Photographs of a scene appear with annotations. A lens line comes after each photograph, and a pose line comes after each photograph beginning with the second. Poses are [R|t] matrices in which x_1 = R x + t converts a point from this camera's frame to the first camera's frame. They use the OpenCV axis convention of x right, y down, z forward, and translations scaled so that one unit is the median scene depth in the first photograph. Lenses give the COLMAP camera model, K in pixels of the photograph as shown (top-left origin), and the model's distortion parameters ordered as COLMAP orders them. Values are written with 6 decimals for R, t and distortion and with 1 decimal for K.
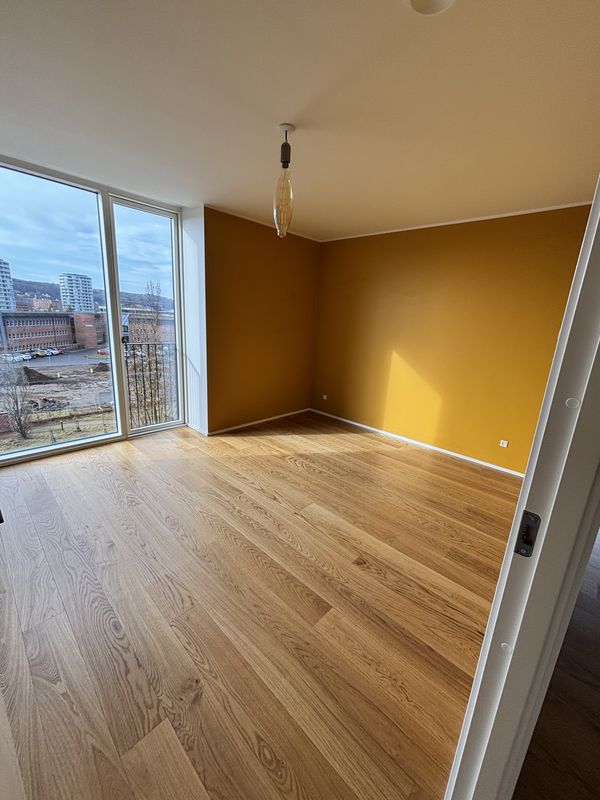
lens RADIAL K [[325.1, 0, 299.6], [0, 325.1, 398.0], [0, 0, 1]] dist [-0.002141, 0.000913]
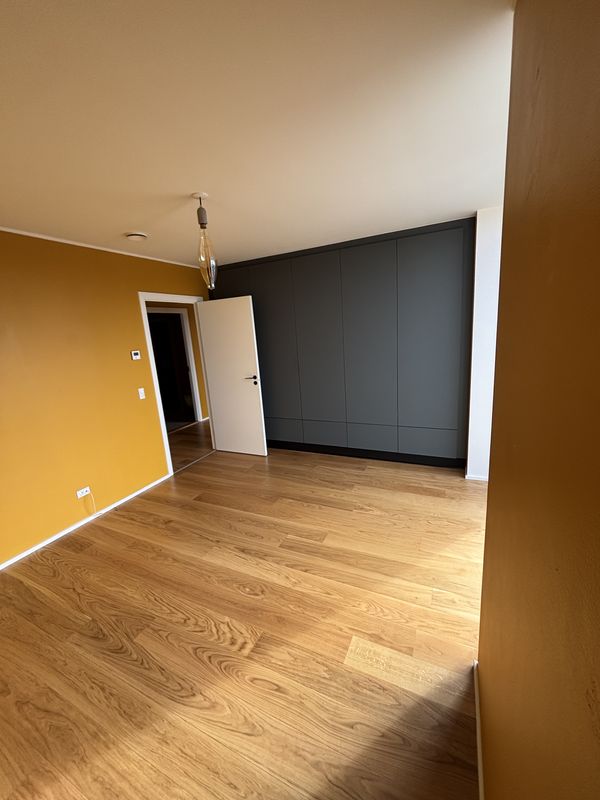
lens RADIAL K [[325.1, 0, 300.3], [0, 325.1, 401.9], [0, 0, 1]] dist [-0.002141, 0.000913]
pose [[-0.952188, 0.073675, -0.296498, 0.013257], [-0.057302, 0.910198, 0.410191, -0.515387], [0.300092, 0.407568, -0.862457, 1.852035]]
